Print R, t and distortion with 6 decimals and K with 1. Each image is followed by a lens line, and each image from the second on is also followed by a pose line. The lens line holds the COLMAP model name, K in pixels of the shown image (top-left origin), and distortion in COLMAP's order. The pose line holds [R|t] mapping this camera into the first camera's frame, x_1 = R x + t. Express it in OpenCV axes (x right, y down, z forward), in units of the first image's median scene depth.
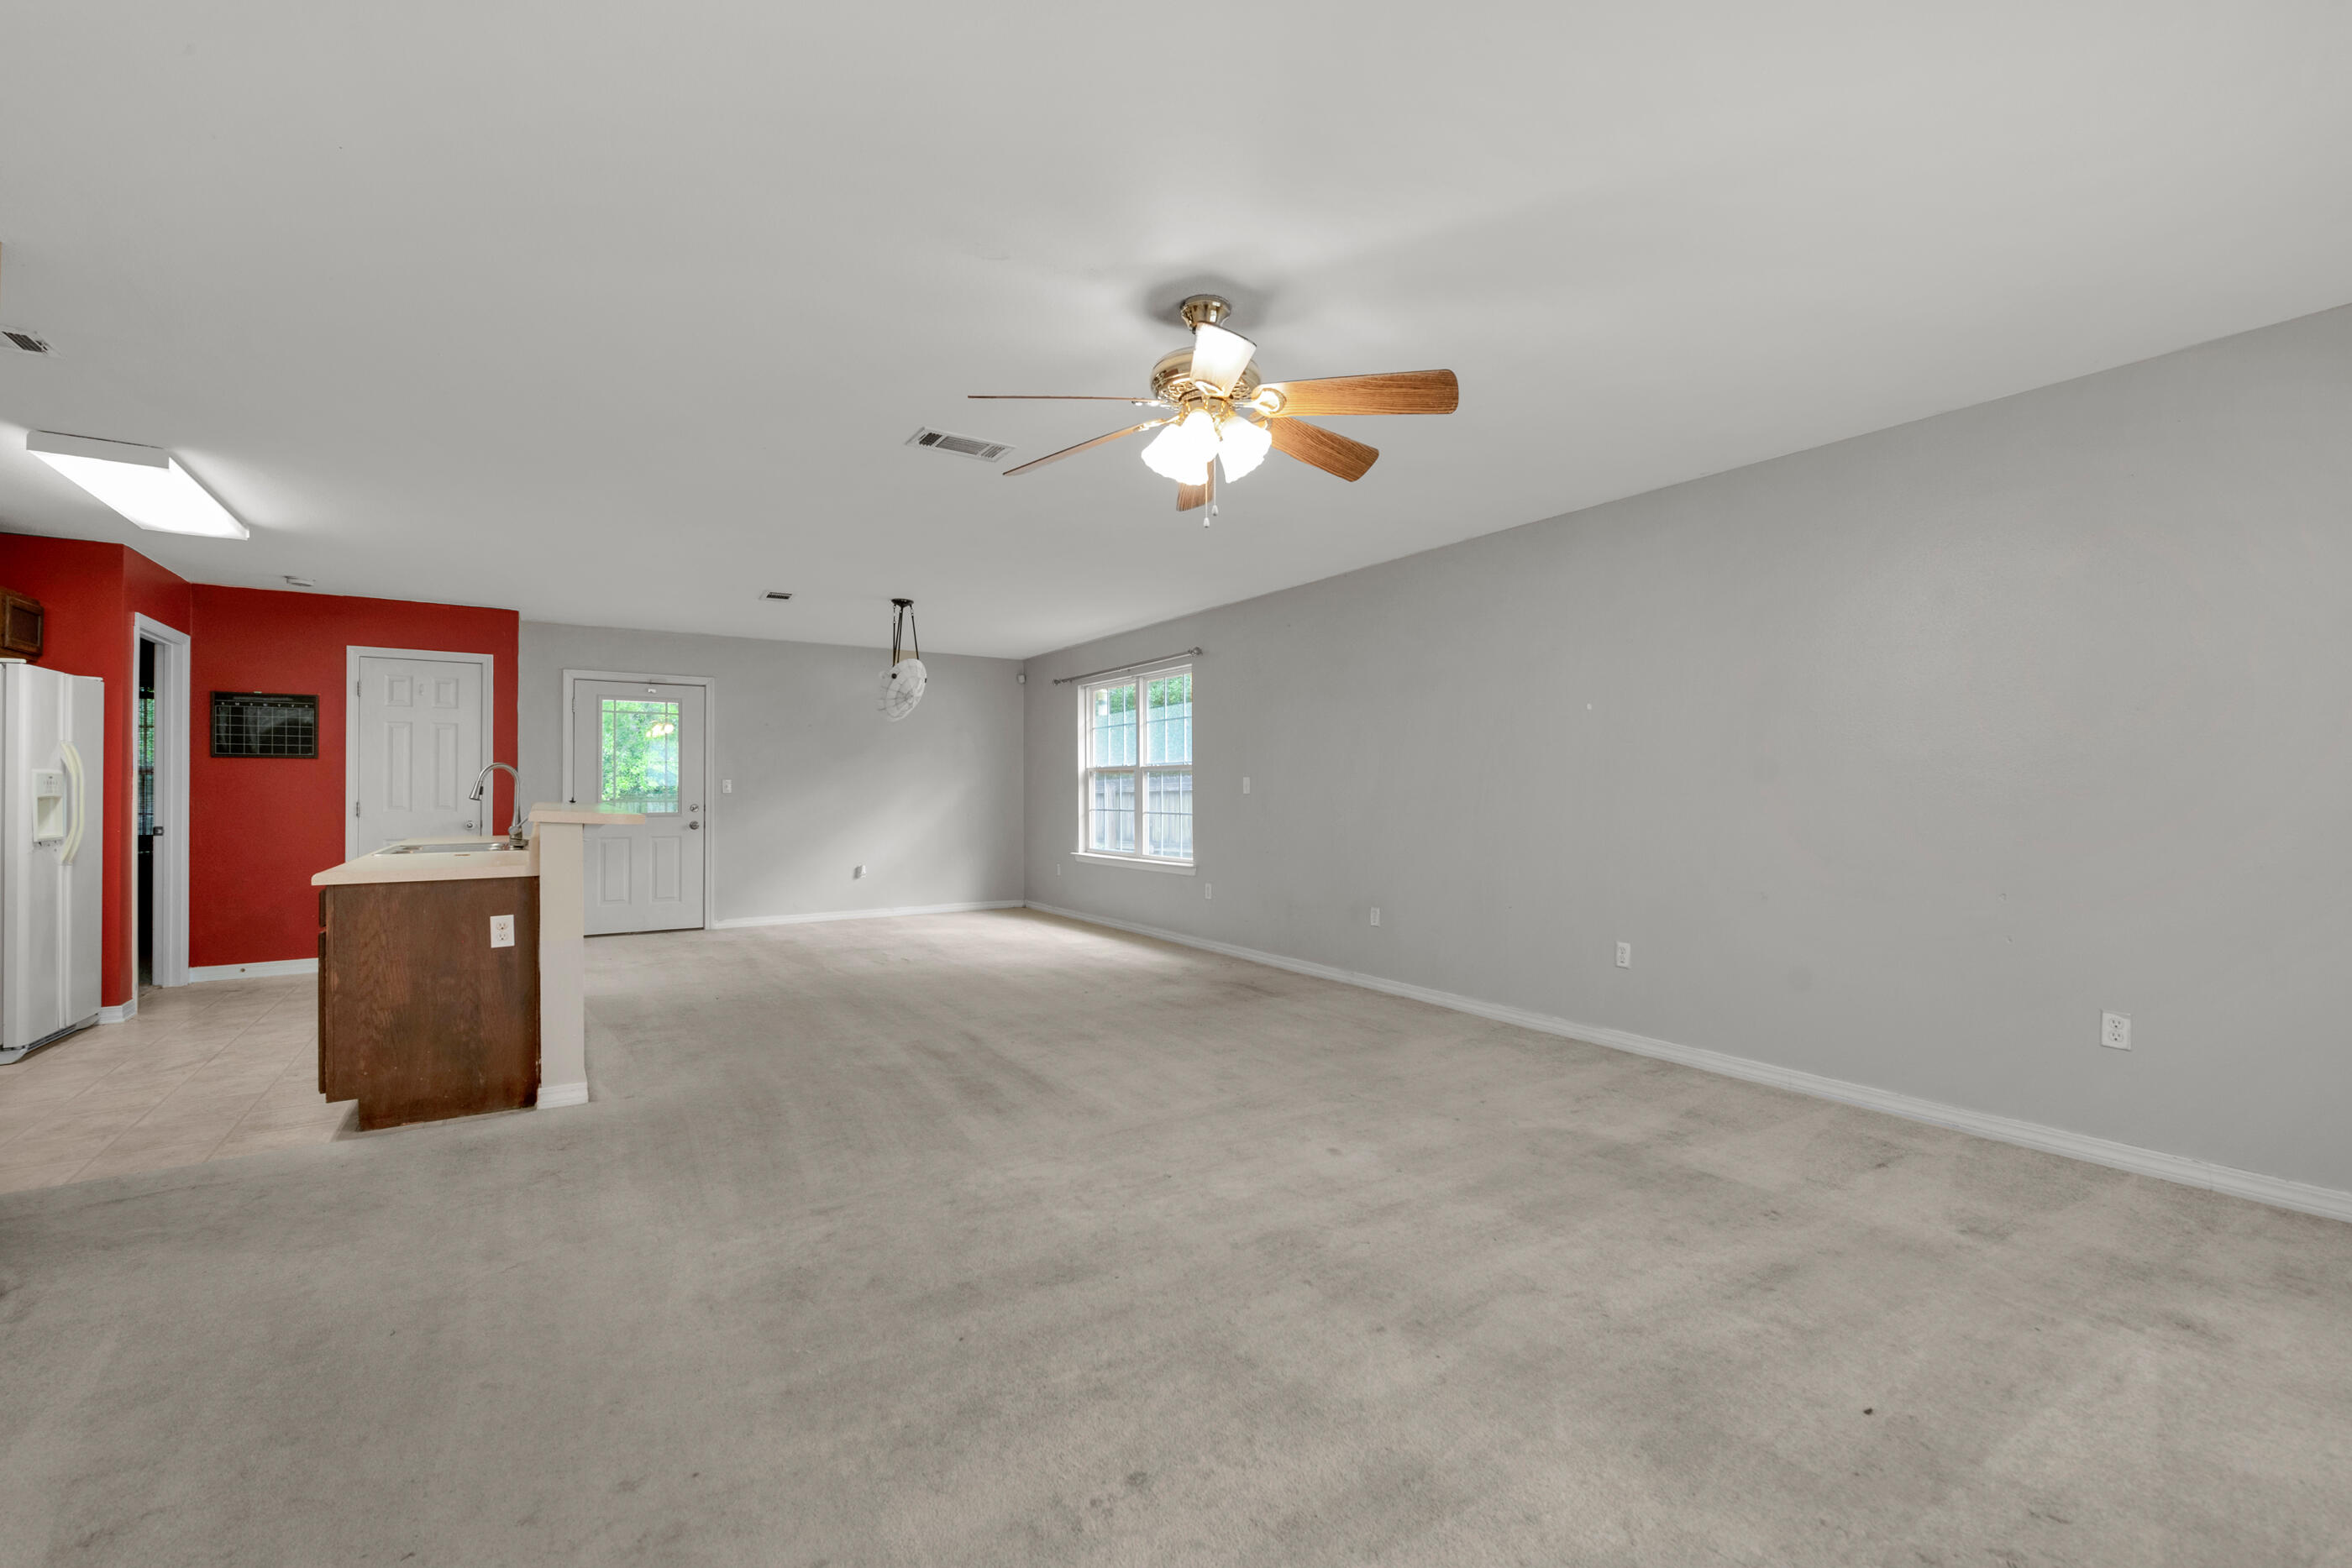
lens RADIAL K [[996.6, 0, 1193.3], [0, 996.6, 775.7], [0, 0, 1]] dist [0.003734, -0.002067]
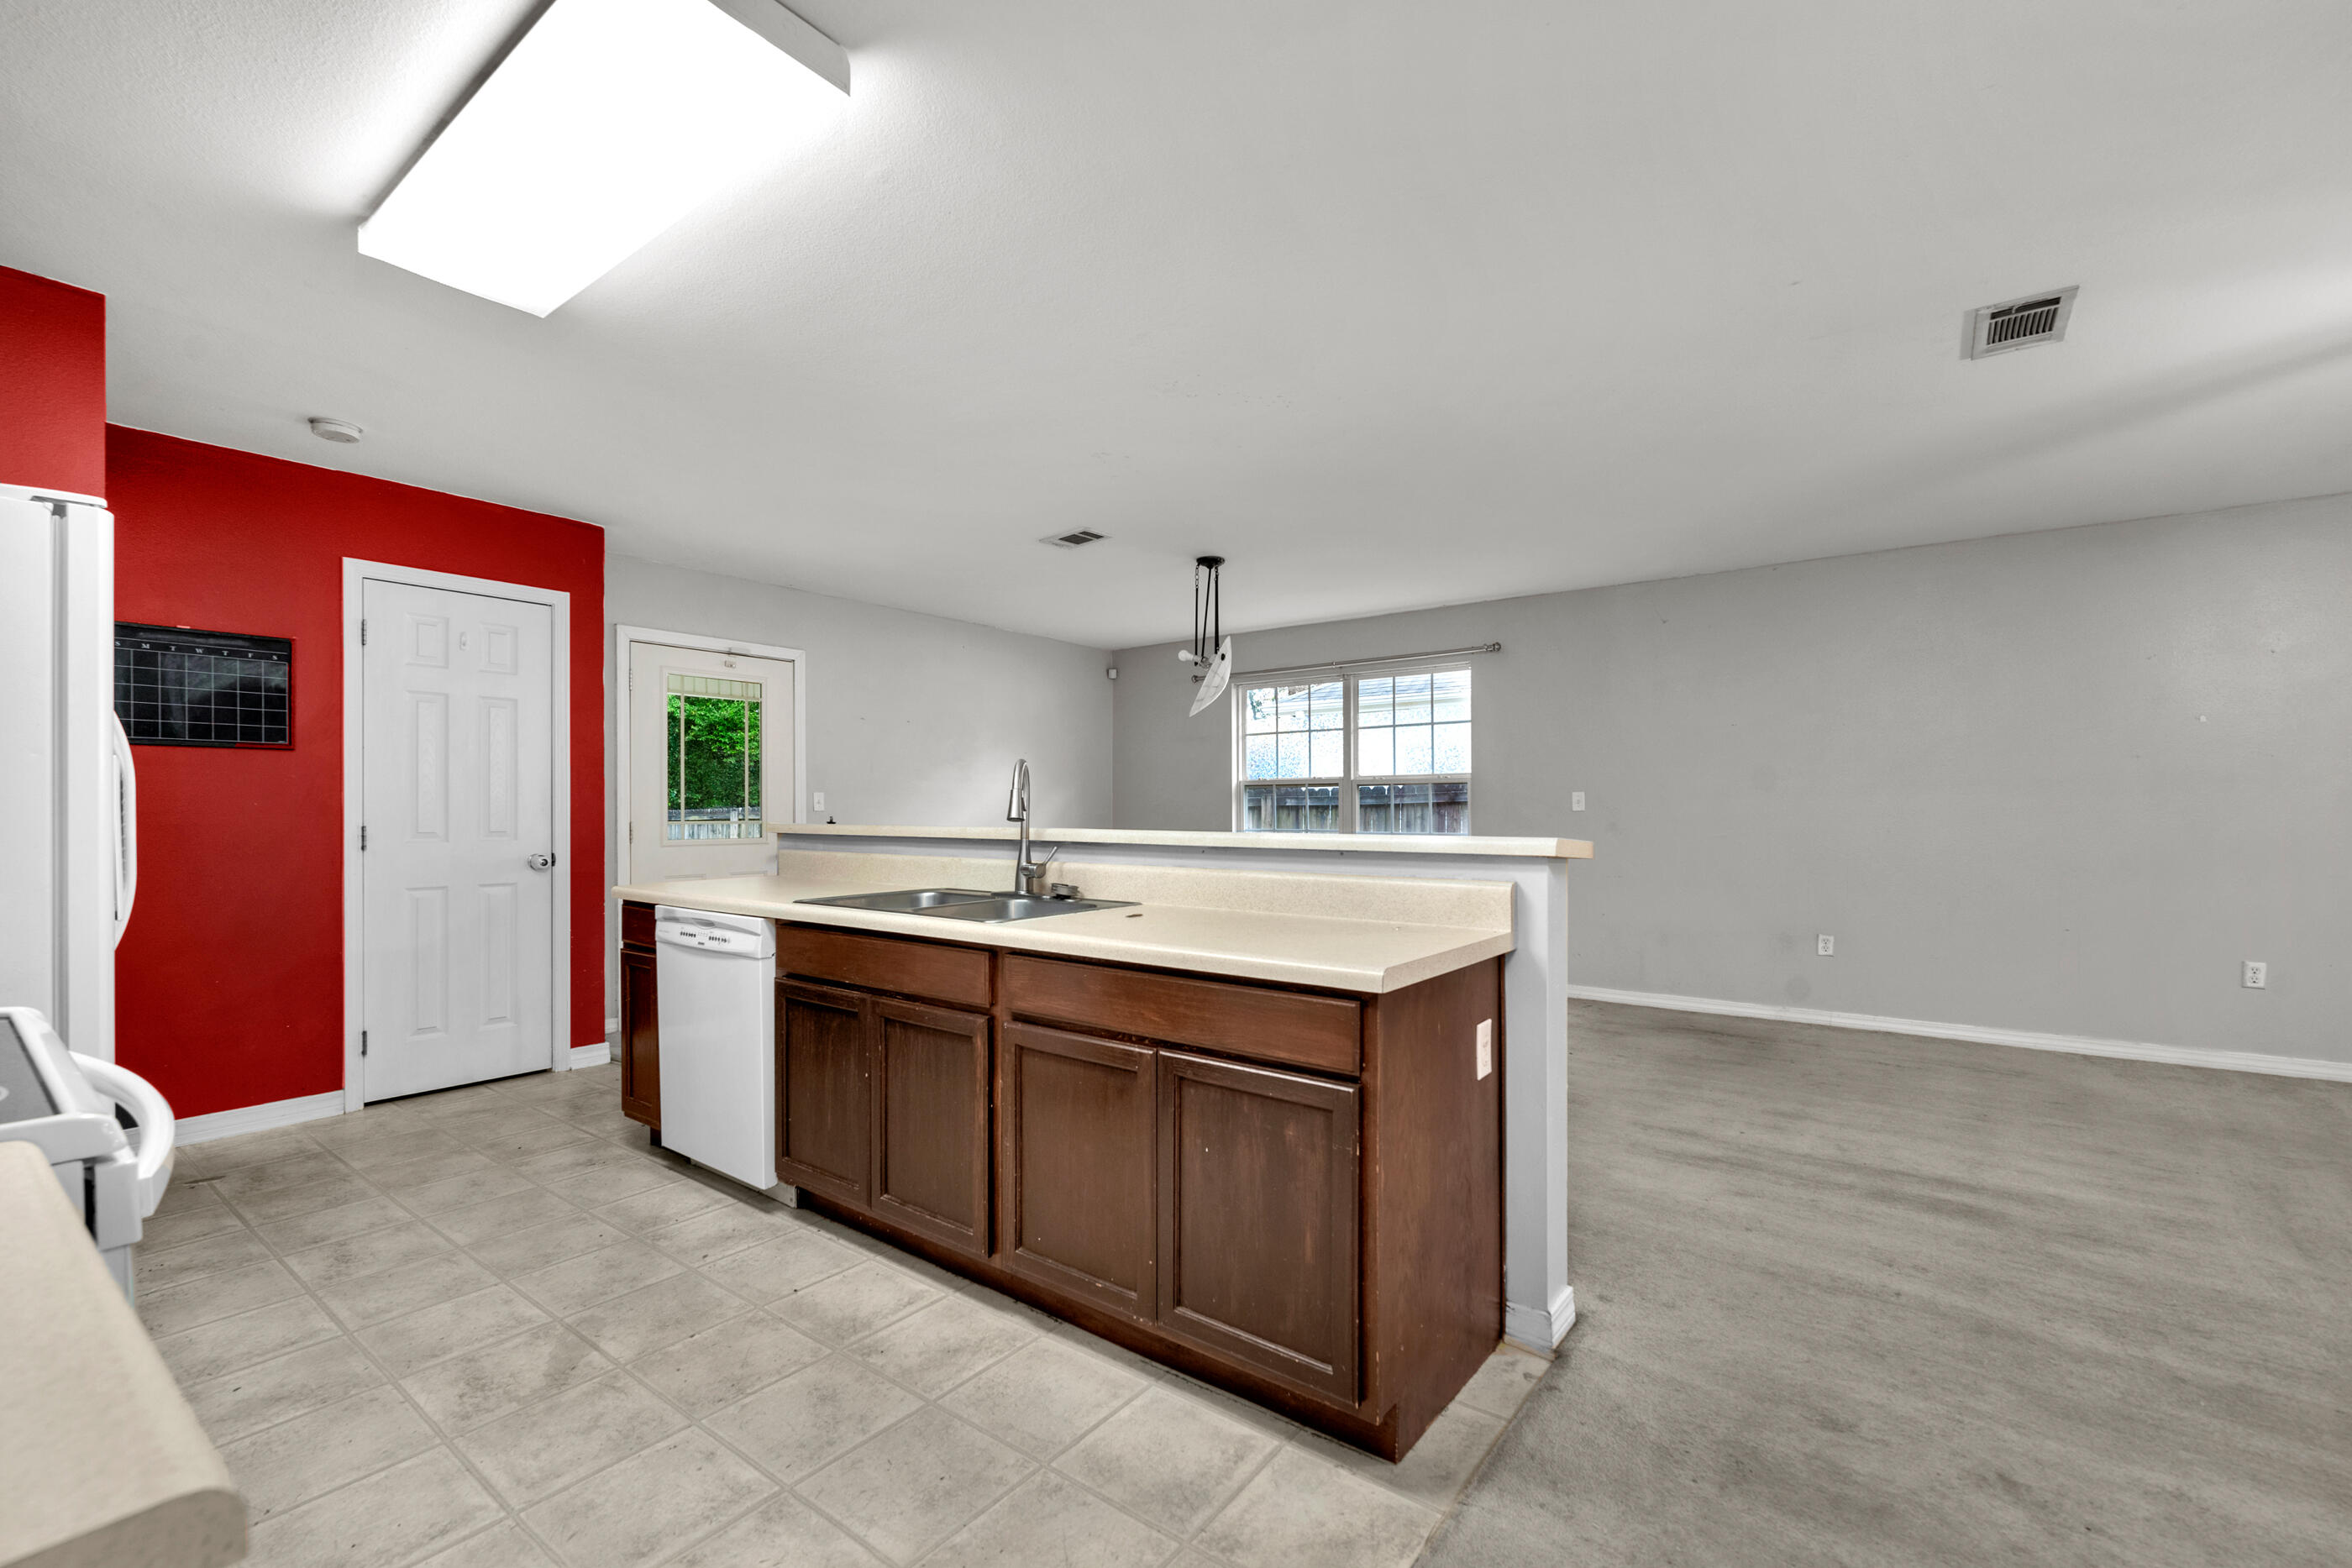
lens RADIAL K [[996.6, 0, 1175.1], [0, 996.6, 798.8], [0, 0, 1]] dist [0.003734, -0.002067]
pose [[0.944062, 0.003041, 0.329753, -0.604239], [-0.003337, 0.999994, 0.000329, 0.009146], [-0.329750, -0.001411, 0.944067, 0.301474]]
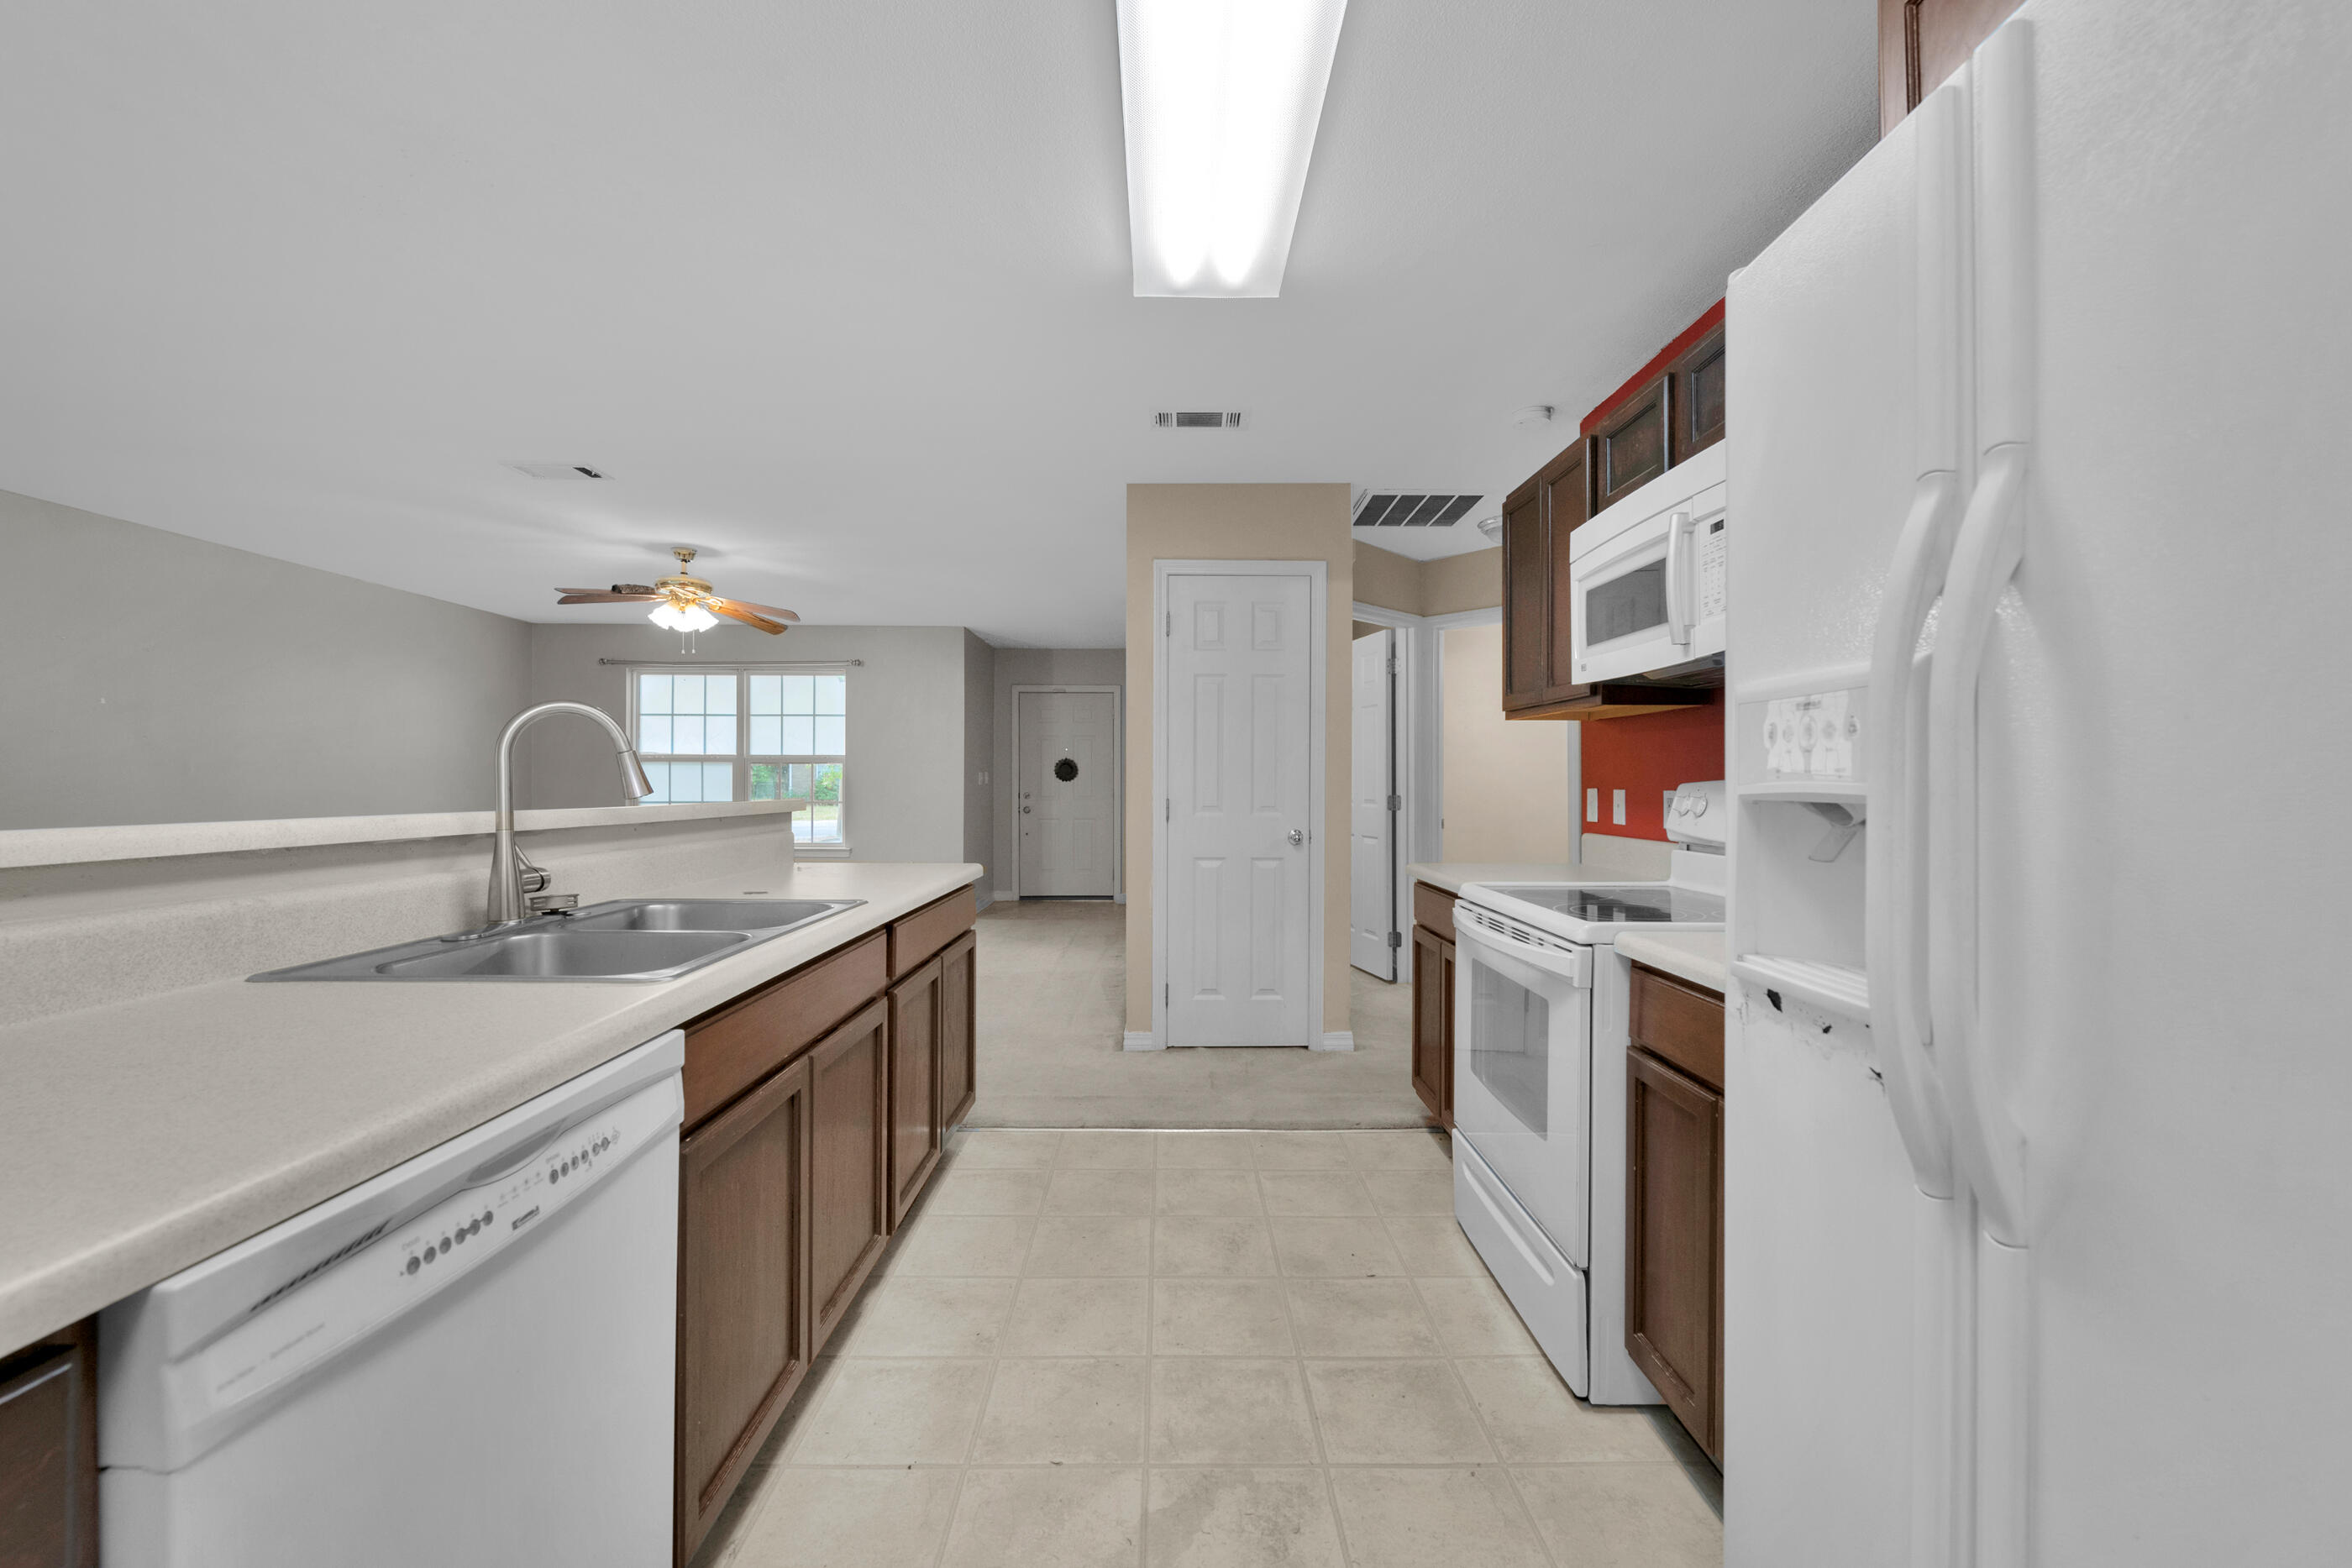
lens RADIAL K [[944.7, 0, 1184.6], [0, 944.7, 795.3], [0, 0, 1]] dist [-0.003500, -0.000098]
pose [[-0.845768, -0.007248, 0.533501, -0.810154], [-0.009929, 0.999948, -0.002157, 0.017674], [-0.533458, -0.007121, -0.845797, 0.881974]]
